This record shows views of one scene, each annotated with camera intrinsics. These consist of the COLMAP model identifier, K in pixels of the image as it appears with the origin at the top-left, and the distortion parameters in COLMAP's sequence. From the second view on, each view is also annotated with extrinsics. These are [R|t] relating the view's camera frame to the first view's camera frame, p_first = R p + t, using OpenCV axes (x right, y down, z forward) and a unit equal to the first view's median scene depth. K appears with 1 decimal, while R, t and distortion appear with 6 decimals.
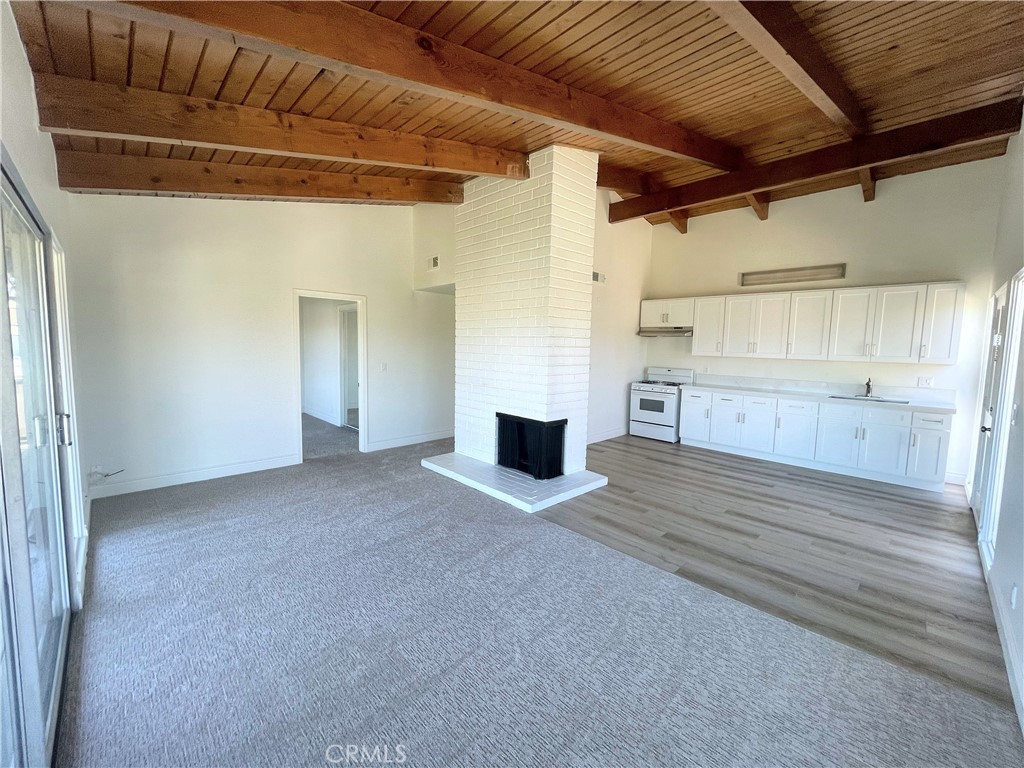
lens RADIAL K [[410.8, 0, 511.0], [0, 410.8, 381.7], [0, 0, 1]] dist [-0.000417, 0.000421]
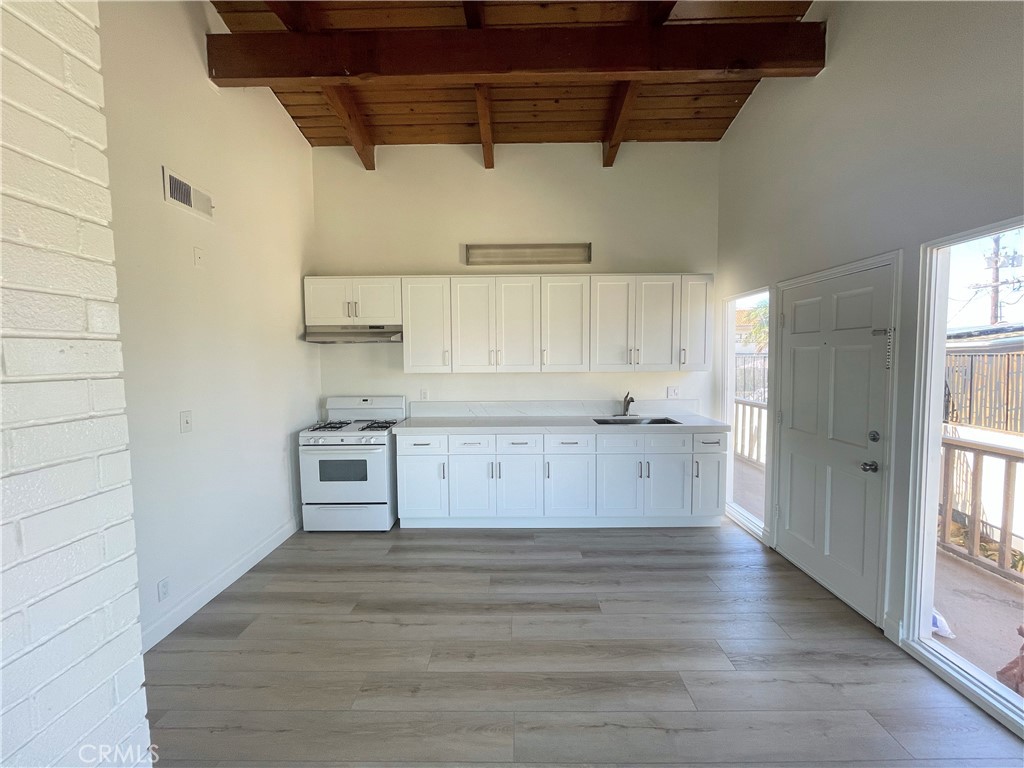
lens RADIAL K [[410.8, 0, 511.7], [0, 410.8, 379.6], [0, 0, 1]] dist [-0.000417, 0.000421]
pose [[0.700823, -0.067383, 0.710146, 0.129262], [0.089449, 0.995972, 0.006229, -0.045786], [-0.707705, 0.059156, 0.704027, 0.479497]]
